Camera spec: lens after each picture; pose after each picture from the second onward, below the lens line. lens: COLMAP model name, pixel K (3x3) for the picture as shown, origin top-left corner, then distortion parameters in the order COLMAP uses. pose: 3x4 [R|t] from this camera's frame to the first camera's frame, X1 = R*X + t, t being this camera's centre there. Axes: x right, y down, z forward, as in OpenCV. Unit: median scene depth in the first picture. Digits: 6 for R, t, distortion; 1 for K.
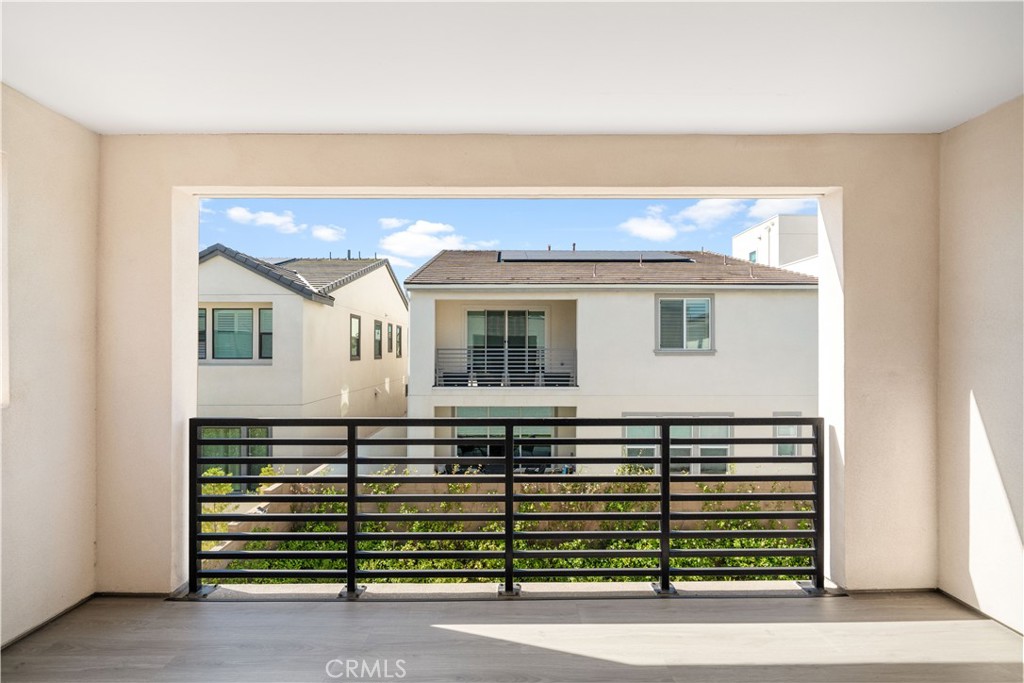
lens RADIAL K [[439.8, 0, 509.5], [0, 439.8, 347.7], [0, 0, 1]] dist [0.000957, 0.000082]
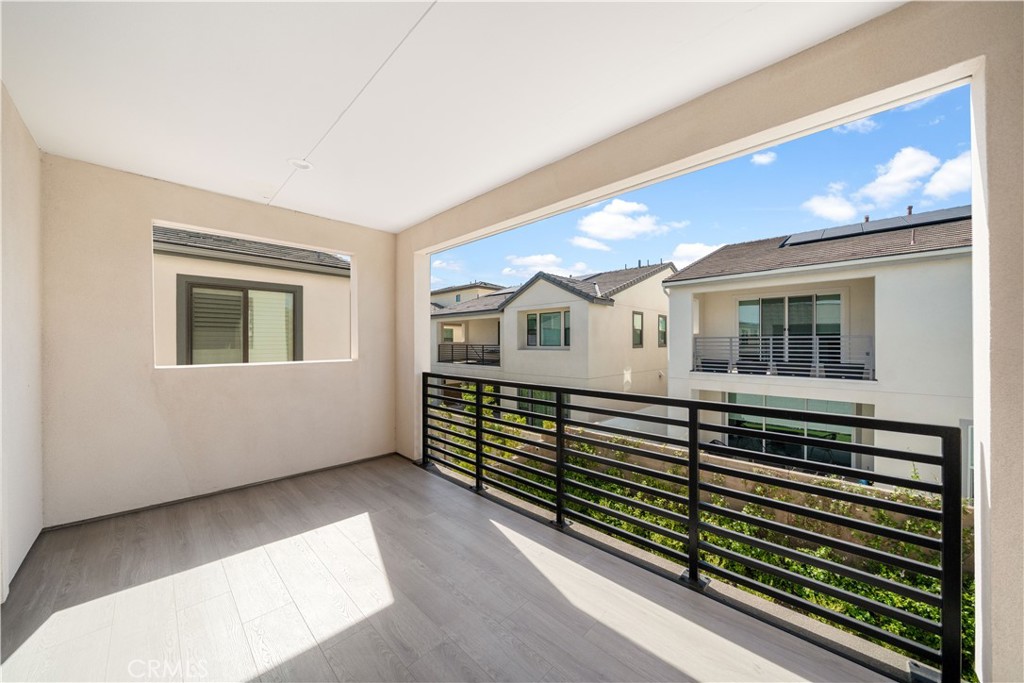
lens RADIAL K [[352.9, 0, 512.0], [0, 352.9, 341.5], [0, 0, 1]] dist [-0.001135, -0.000049]
pose [[0.713188, -0.004939, -0.700955, 0.126705], [0.009800, 0.999948, 0.002926, 0.005308], [0.700904, -0.008956, 0.713199, 0.037457]]
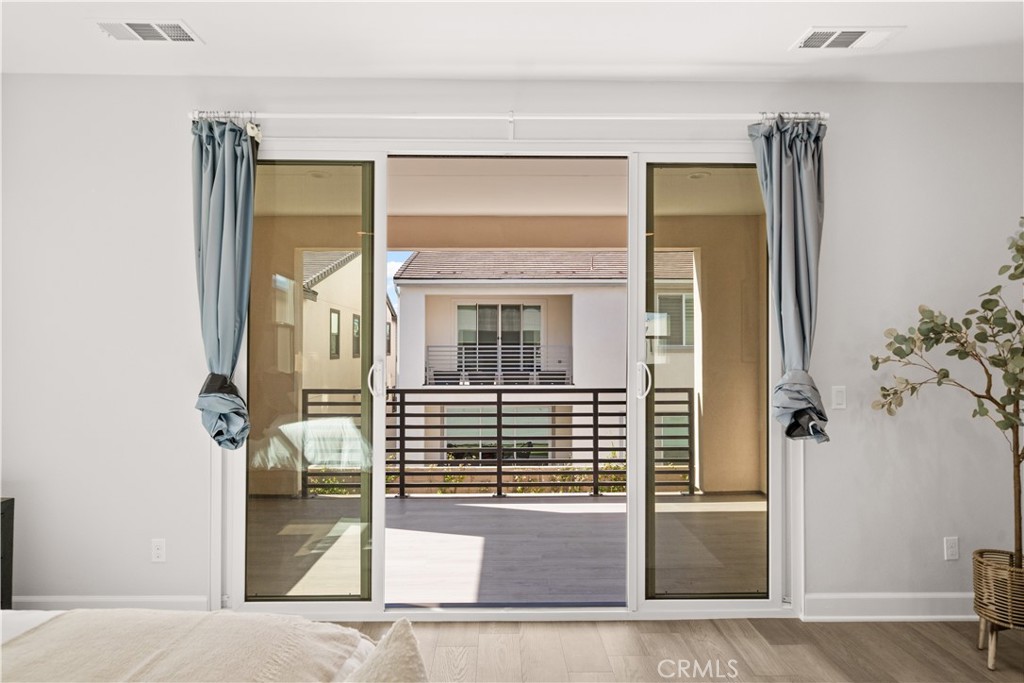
lens RADIAL K [[560.1, 0, 512.0], [0, 560.1, 341.5], [0, 0, 1]] dist [-0.000296, 0.000014]
pose [[0.999911, -0.002469, 0.013133, 0.004130], [0.002536, 0.999984, -0.005139, -0.000414], [-0.013120, 0.005172, 0.999901, -0.219138]]
